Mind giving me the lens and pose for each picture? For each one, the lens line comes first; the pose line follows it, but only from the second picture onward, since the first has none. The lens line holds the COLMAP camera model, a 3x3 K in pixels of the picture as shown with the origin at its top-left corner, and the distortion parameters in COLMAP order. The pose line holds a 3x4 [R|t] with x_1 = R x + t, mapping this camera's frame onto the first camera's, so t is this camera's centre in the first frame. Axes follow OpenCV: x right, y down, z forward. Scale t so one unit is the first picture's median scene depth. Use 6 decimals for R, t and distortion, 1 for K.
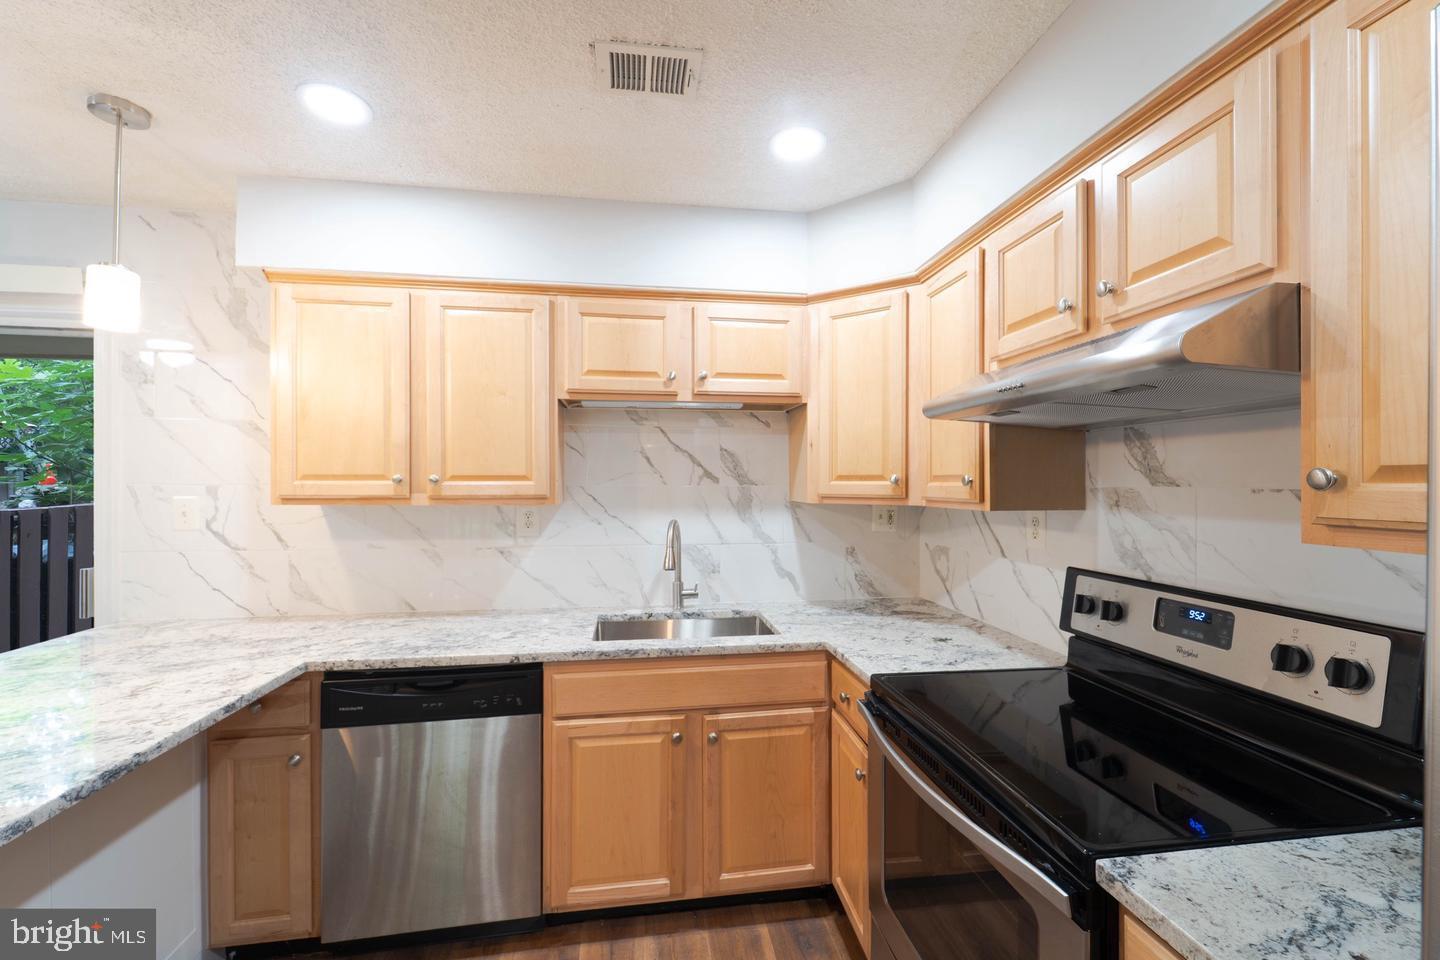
lens RADIAL K [[620.0, 0, 758.8], [0, 620.0, 484.7], [0, 0, 1]] dist [0.008702, -0.003937]
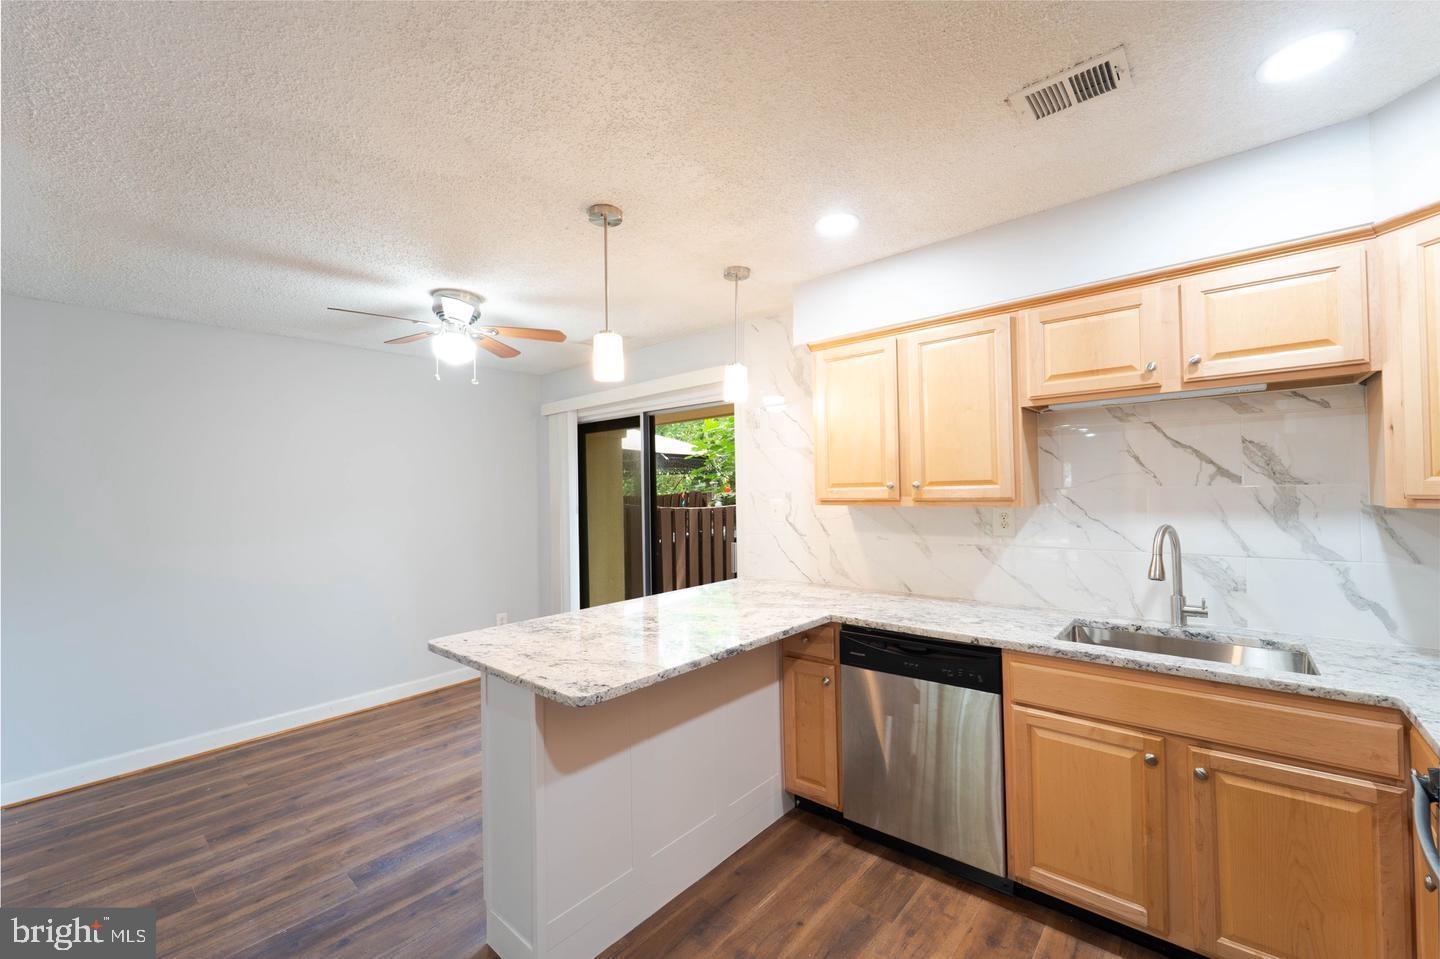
lens RADIAL K [[625.2, 0, 681.8], [0, 625.2, 481.3], [0, 0, 1]] dist [0.000906, -0.000728]
pose [[0.591546, -0.024044, -0.805913, 0.209224], [0.015392, 0.999710, -0.018528, -0.000528], [0.806124, -0.001444, 0.591744, -0.112475]]
